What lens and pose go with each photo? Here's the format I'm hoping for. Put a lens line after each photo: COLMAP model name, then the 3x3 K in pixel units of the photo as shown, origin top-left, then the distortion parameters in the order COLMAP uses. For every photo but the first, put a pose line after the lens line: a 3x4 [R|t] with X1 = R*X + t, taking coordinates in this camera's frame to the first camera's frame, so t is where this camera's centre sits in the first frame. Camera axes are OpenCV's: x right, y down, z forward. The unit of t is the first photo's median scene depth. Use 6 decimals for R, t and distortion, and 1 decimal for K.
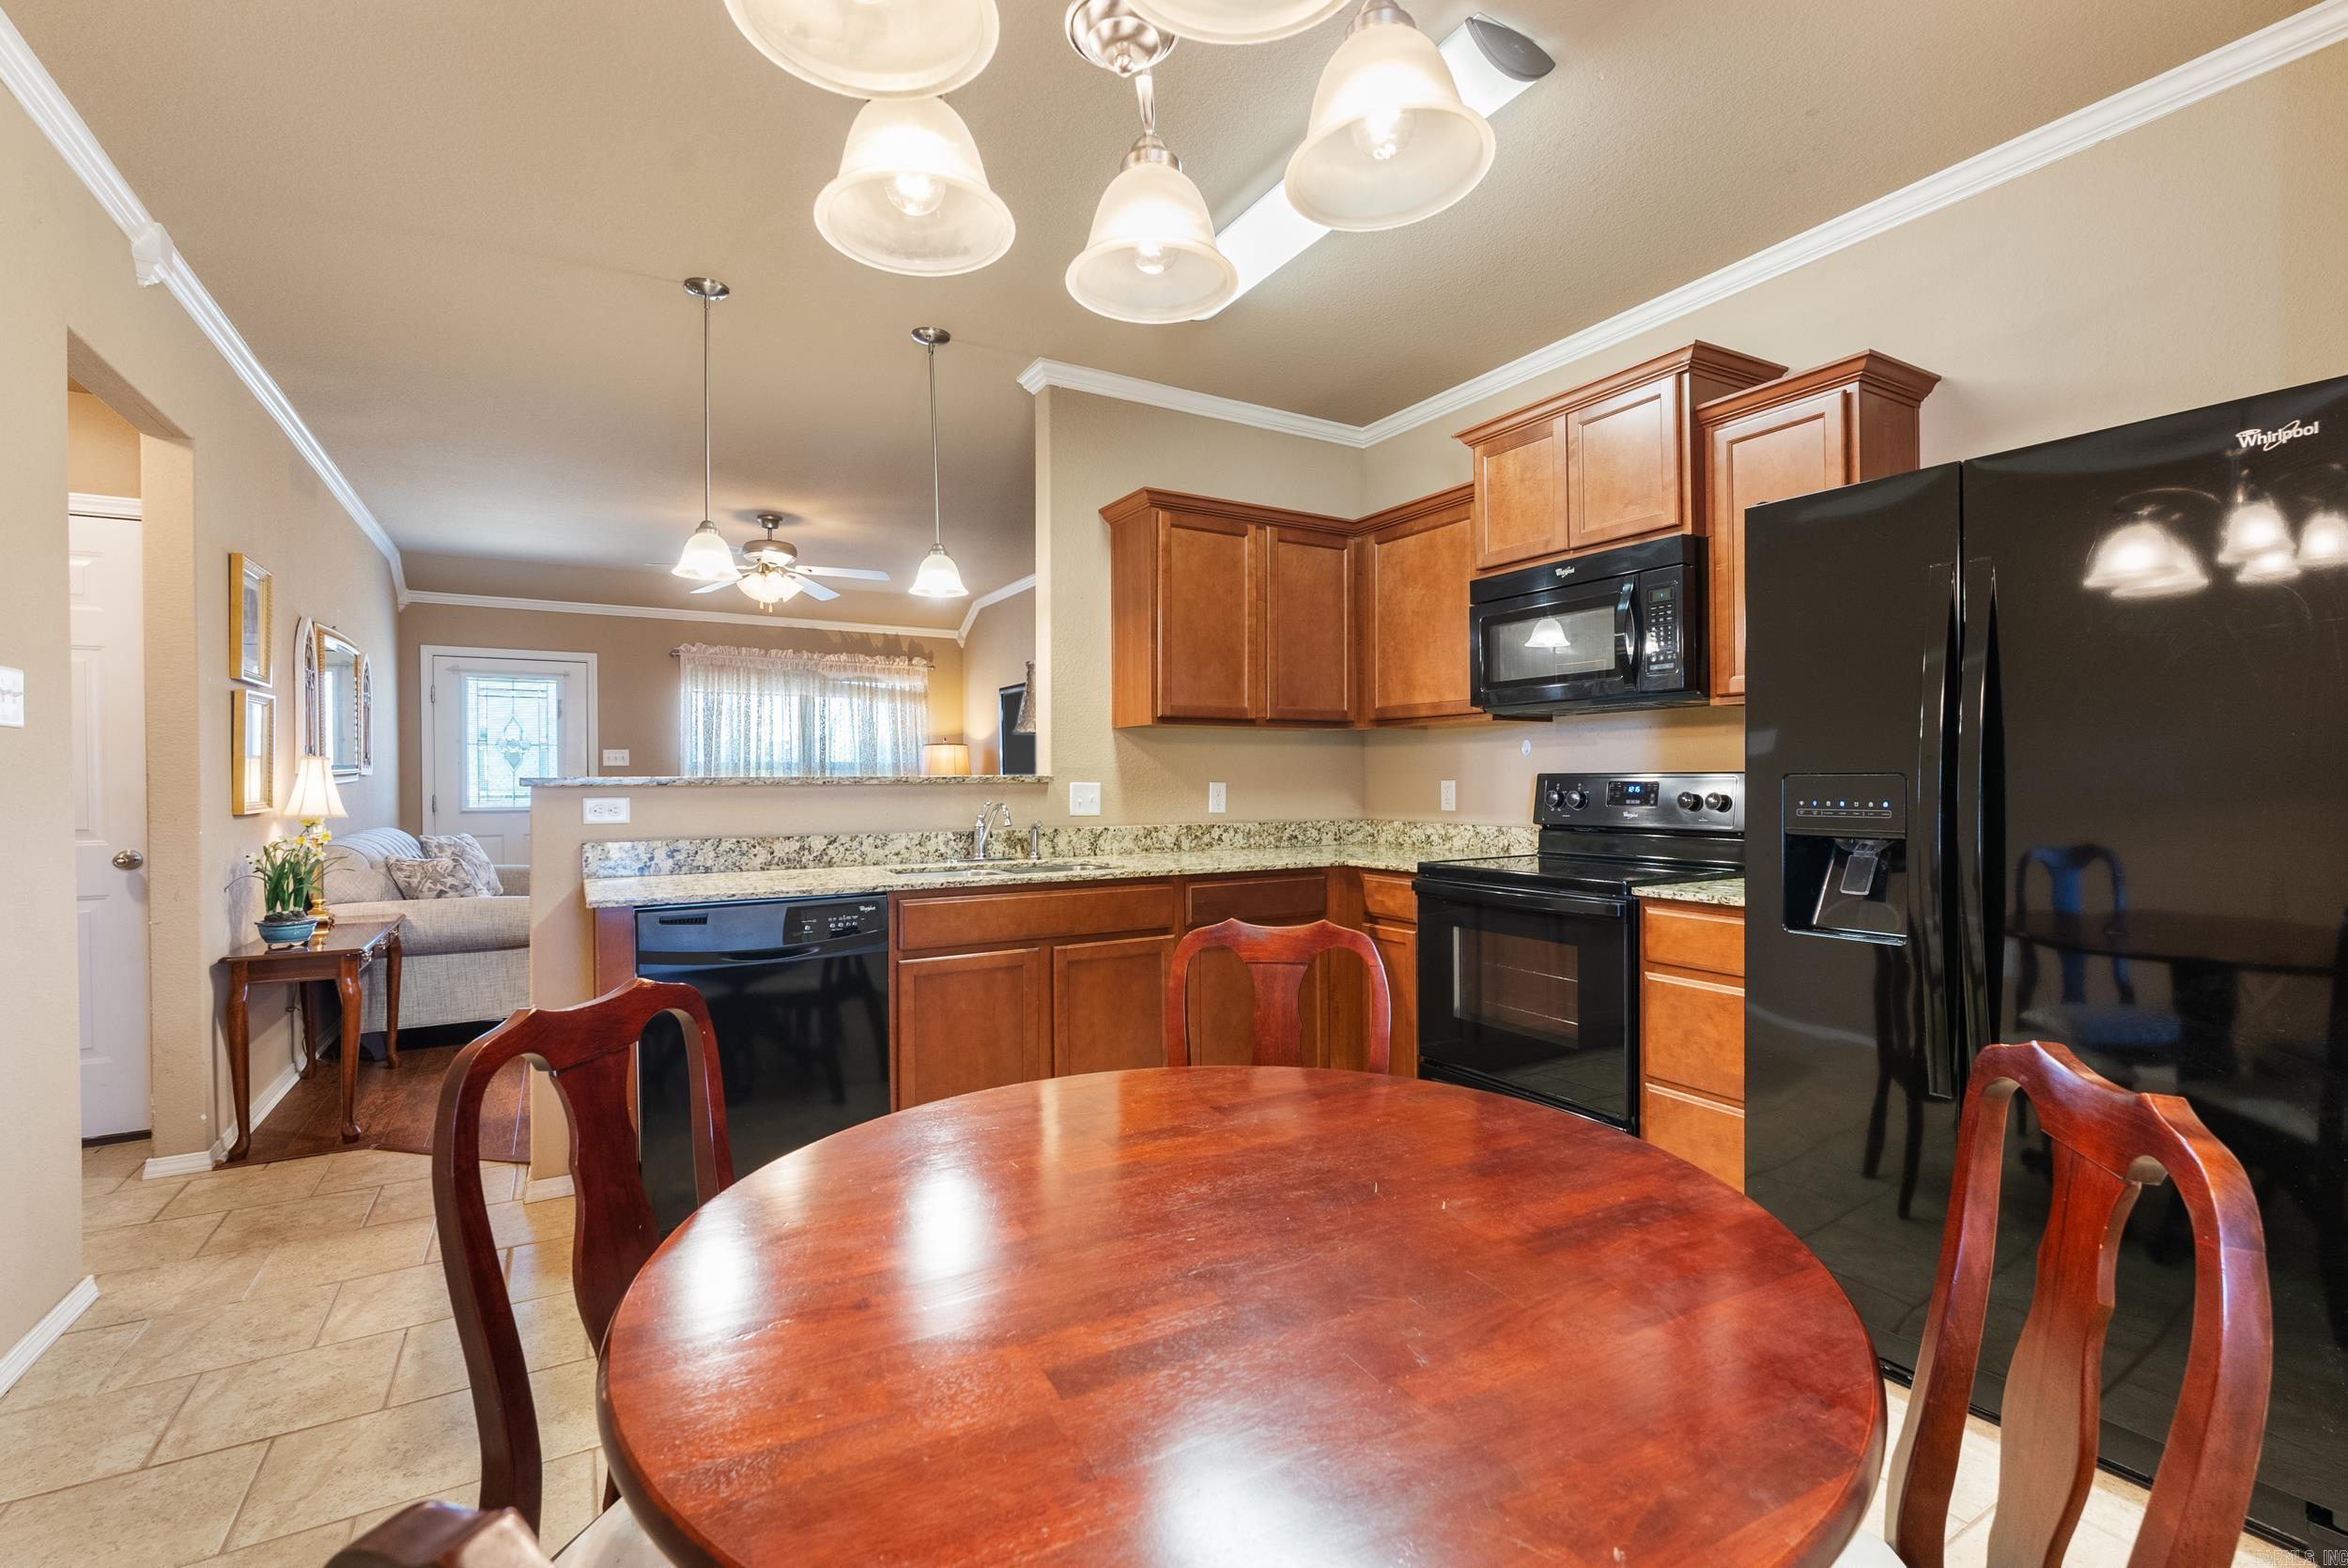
lens RADIAL K [[1036.3, 0, 1178.5], [0, 1036.3, 777.2], [0, 0, 1]] dist [-0.006193, 0.000787]
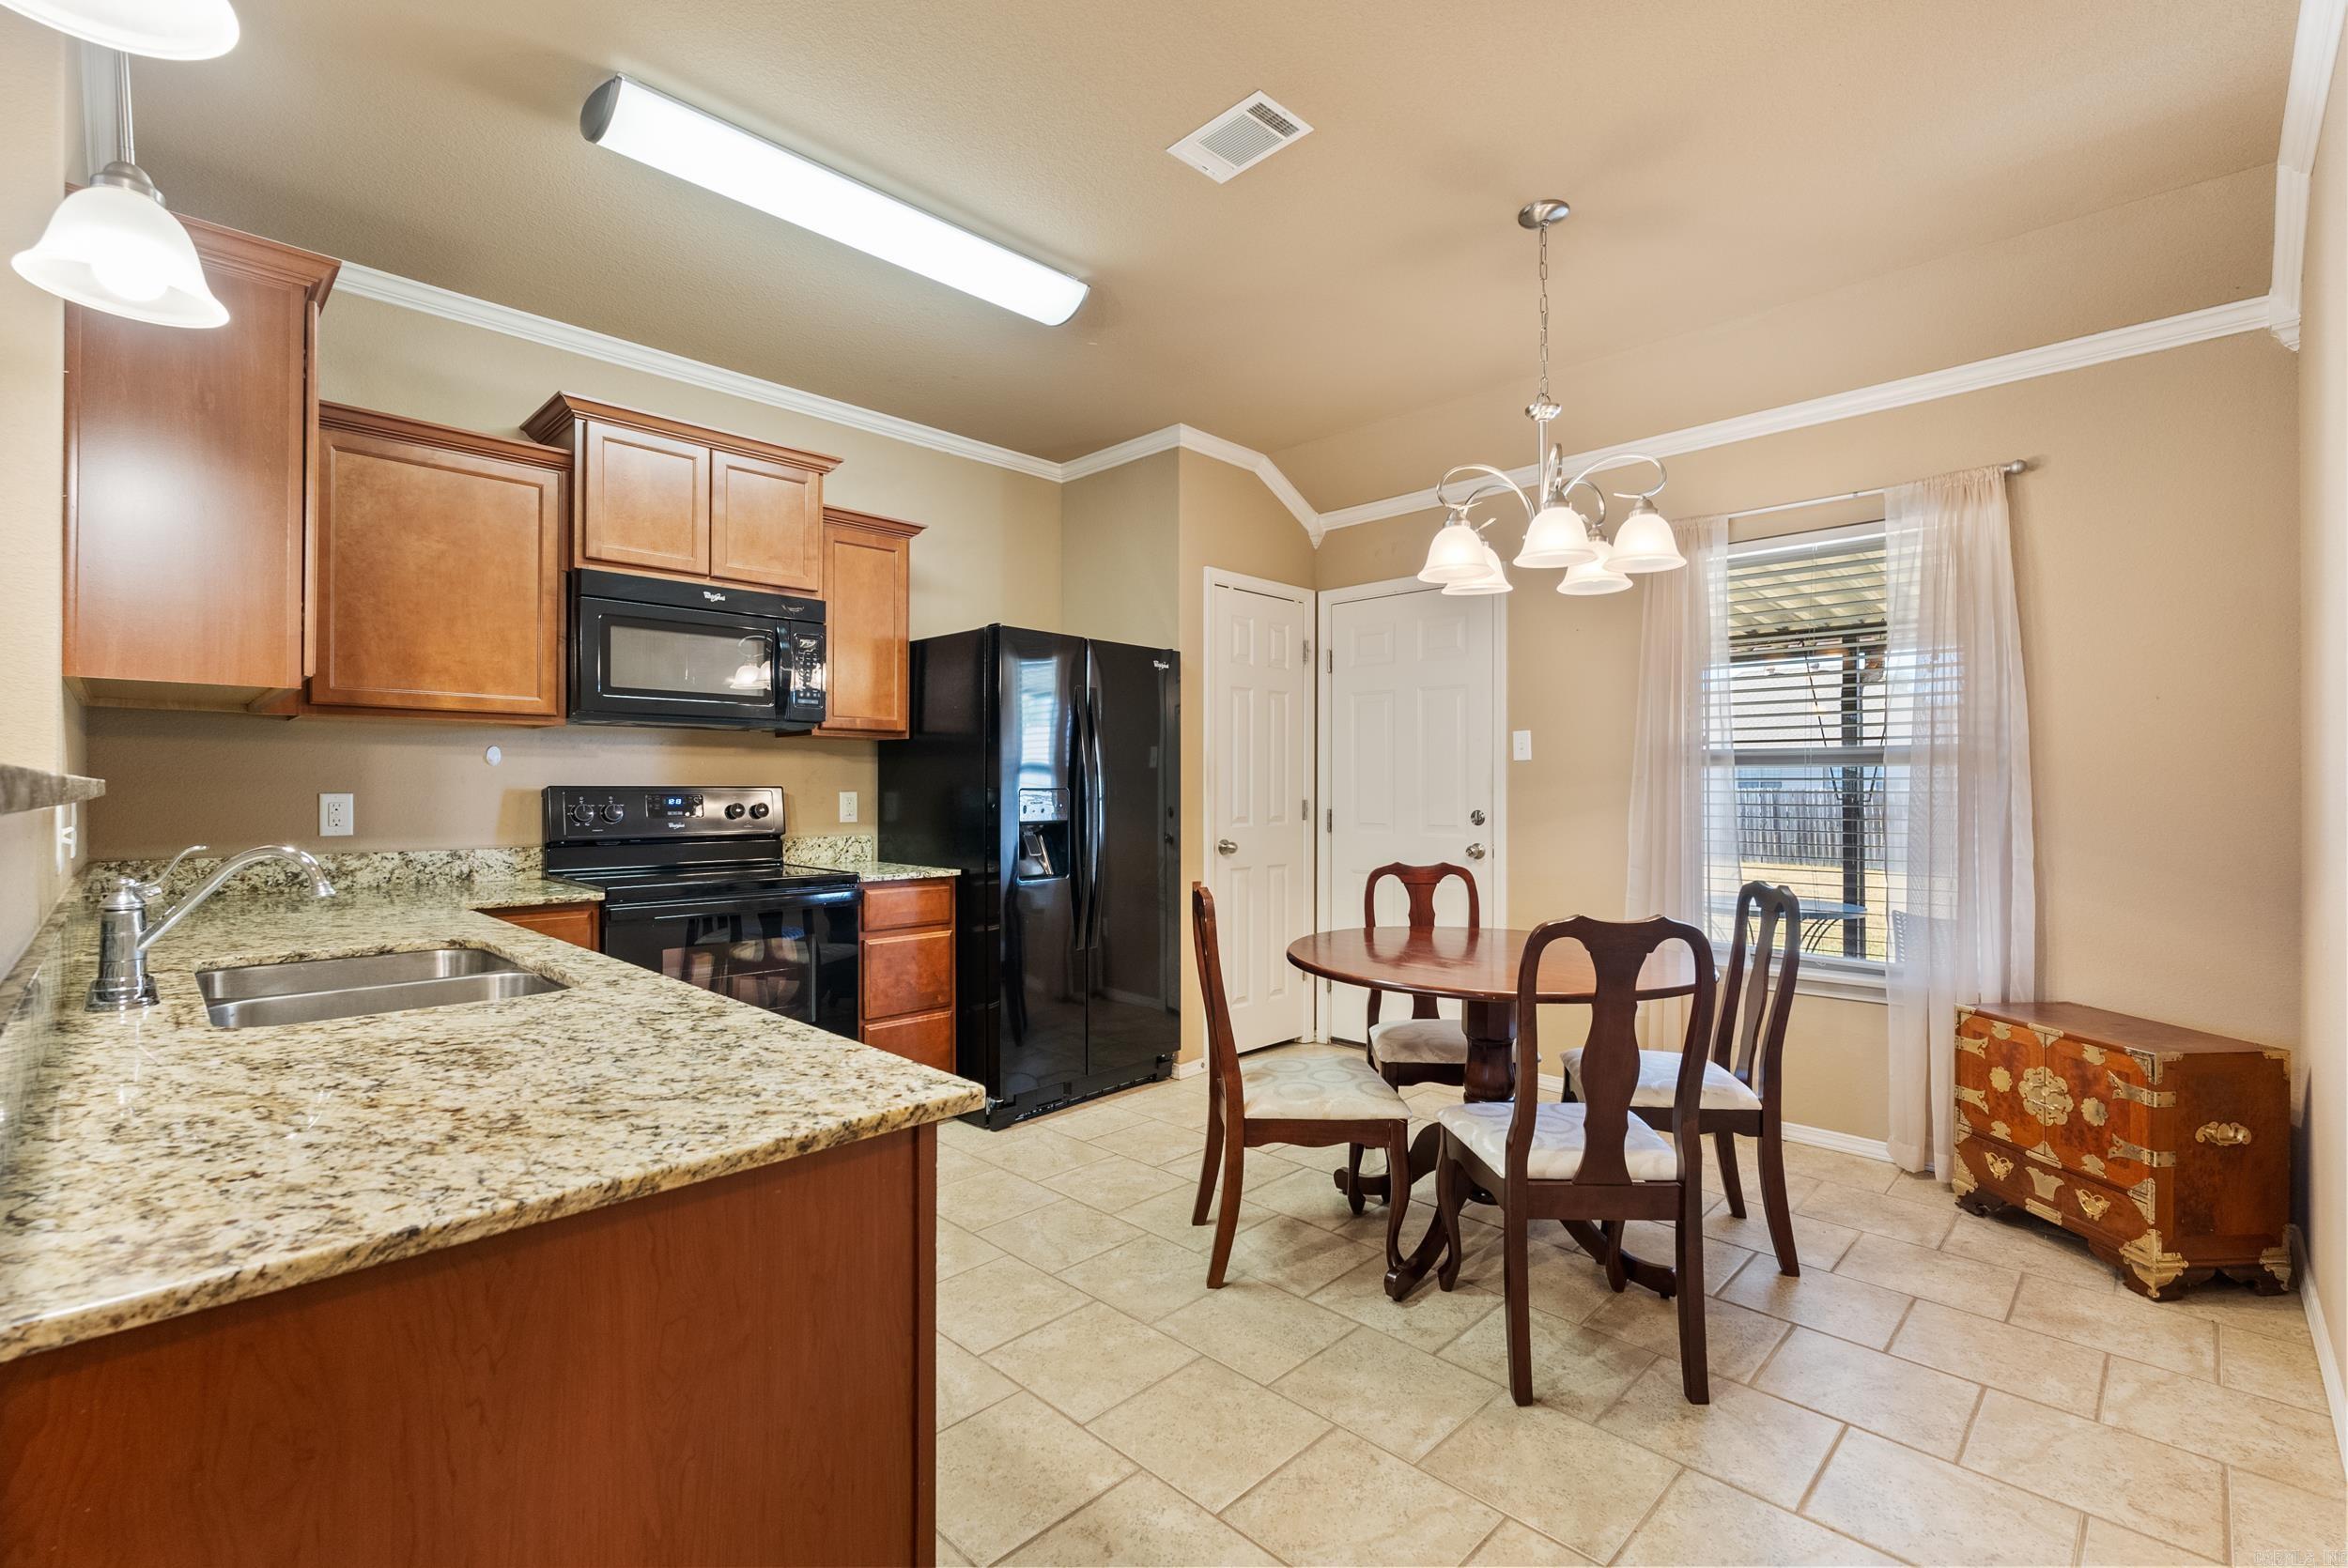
lens RADIAL K [[1031.6, 0, 1172.9], [0, 1031.6, 786.0], [0, 0, 1]] dist [-0.003293, -0.000612]
pose [[-0.253184, 0.008604, 0.967380, -0.623681], [-0.000592, 0.999959, -0.009048, 0.003965], [-0.967418, -0.002864, -0.253168, 0.659013]]
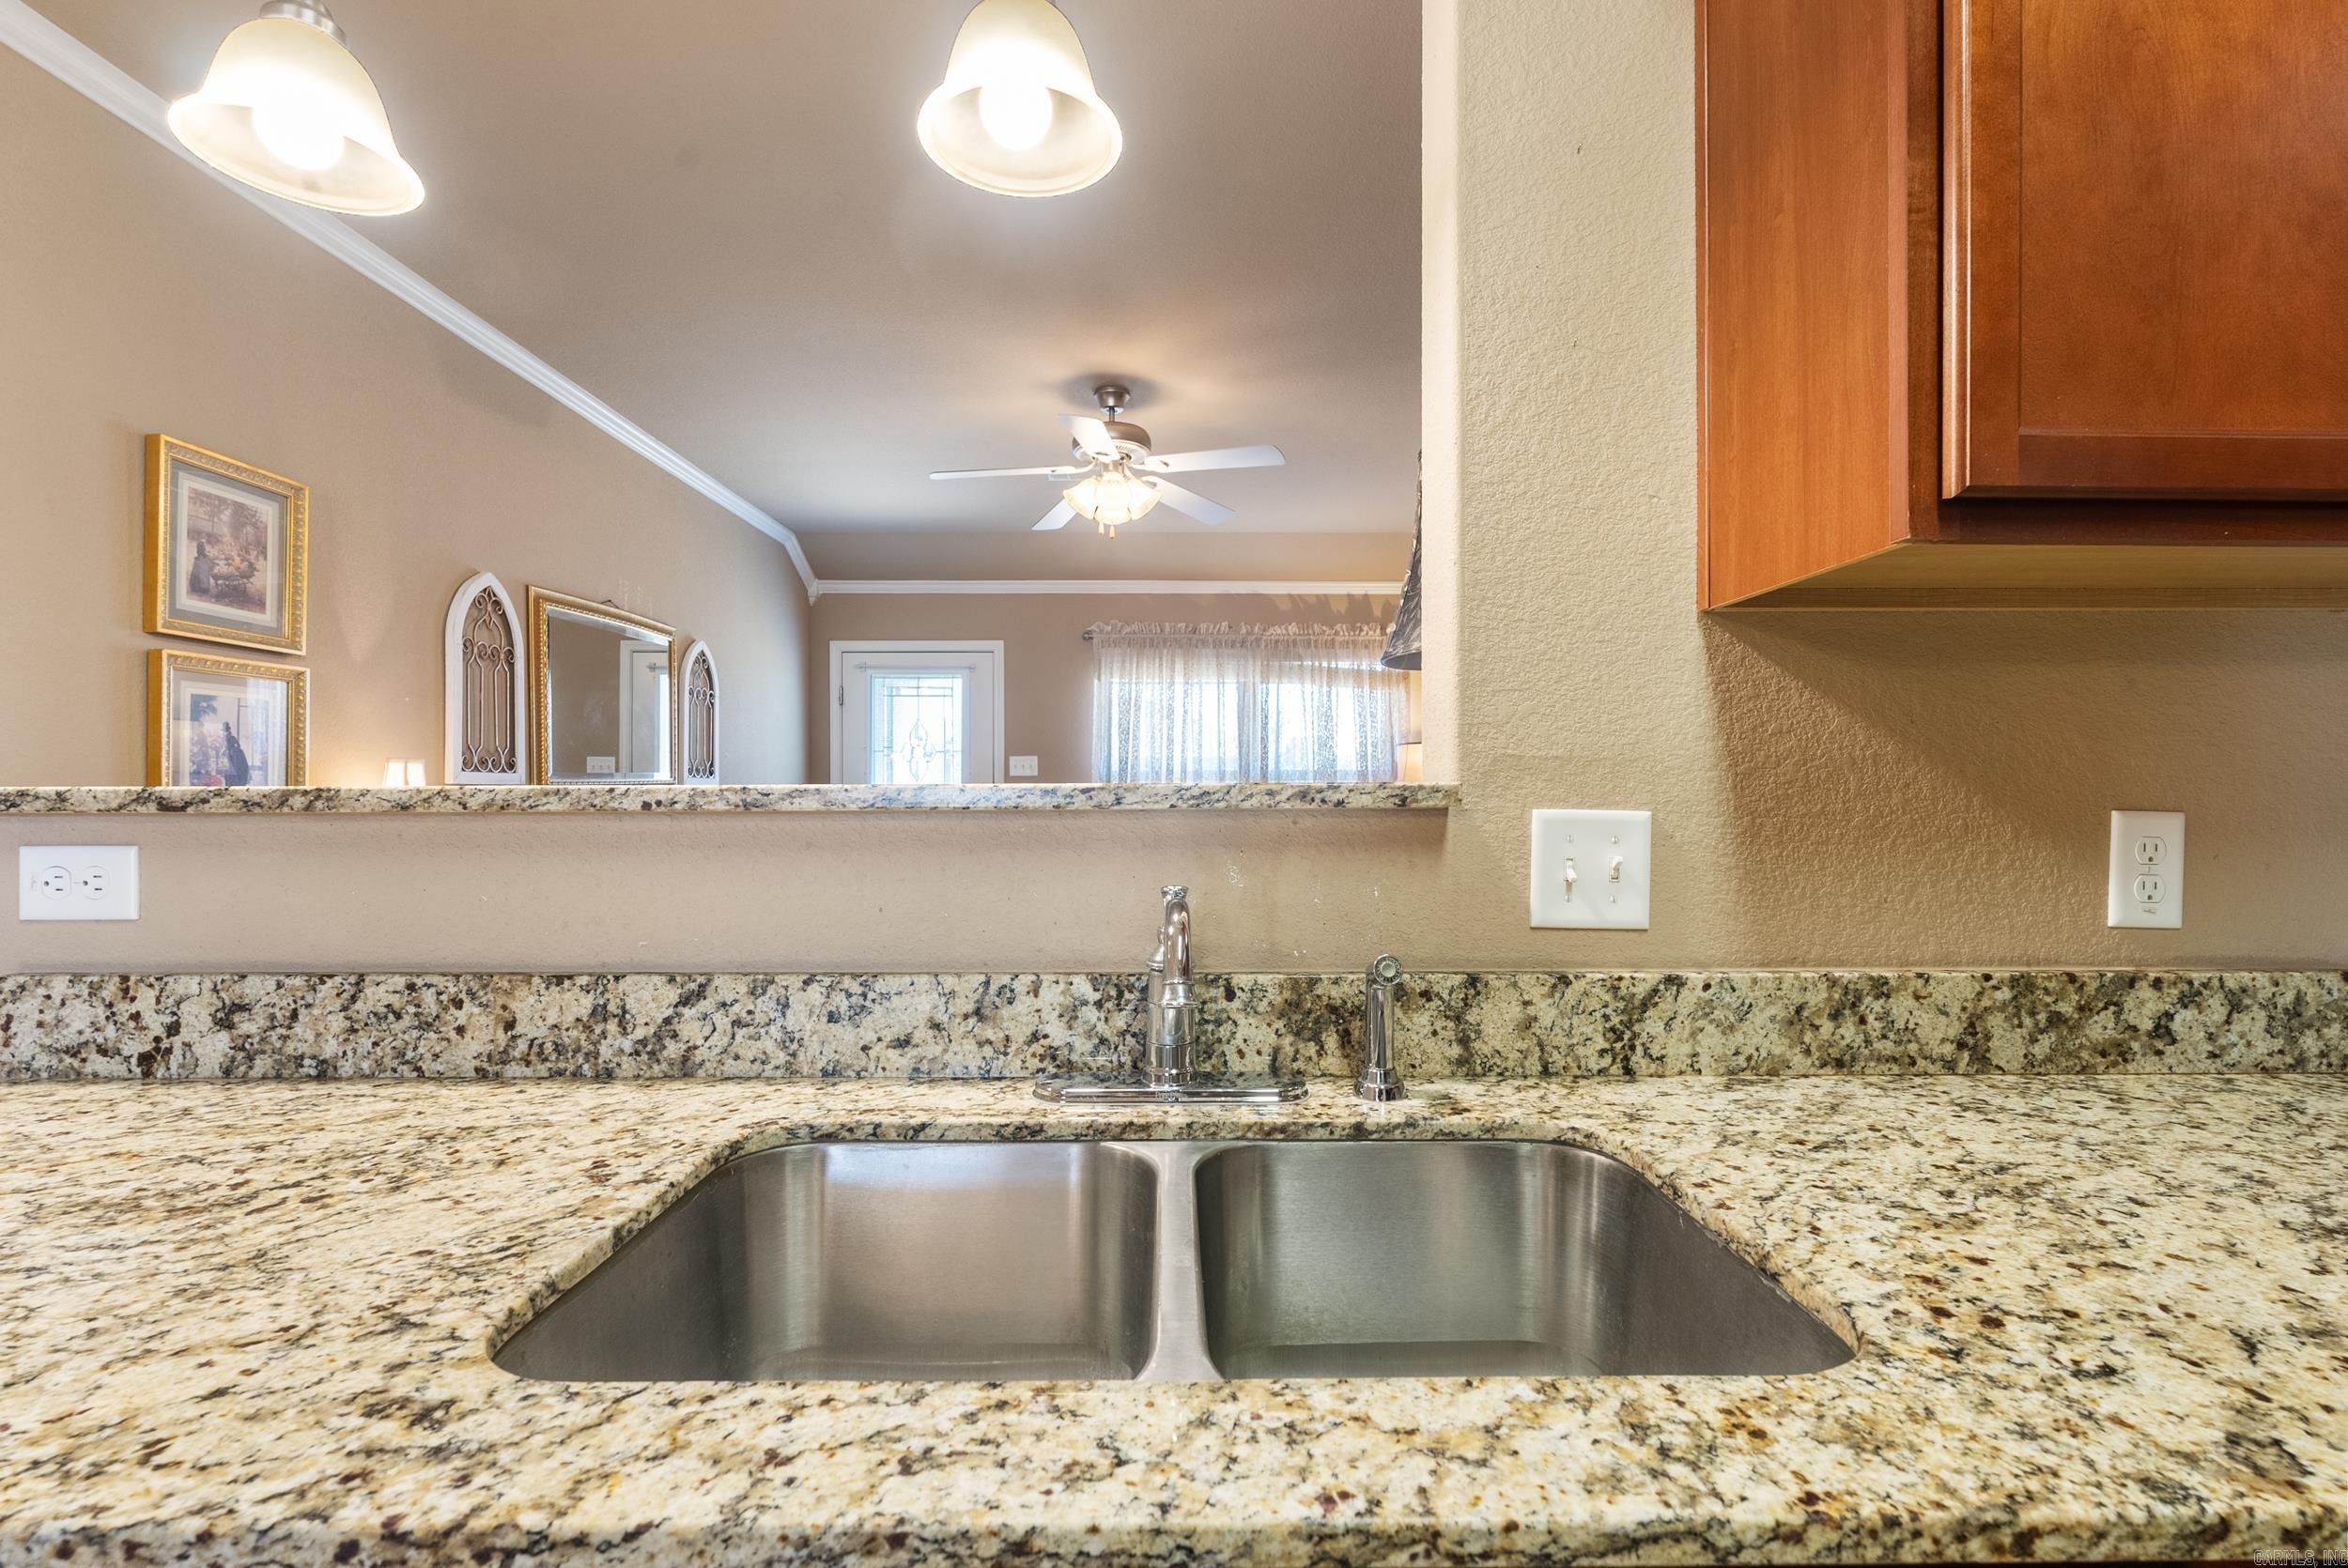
lens RADIAL K [[1035.6, 0, 1180.1], [0, 1035.6, 786.6], [0, 0, 1]] dist [-0.005293, 0.000015]
pose [[0.864832, 0.000038, -0.502061, -0.045569], [-0.002013, 0.999992, -0.003393, 0.000210], [0.502057, 0.003945, 0.864826, 0.704464]]
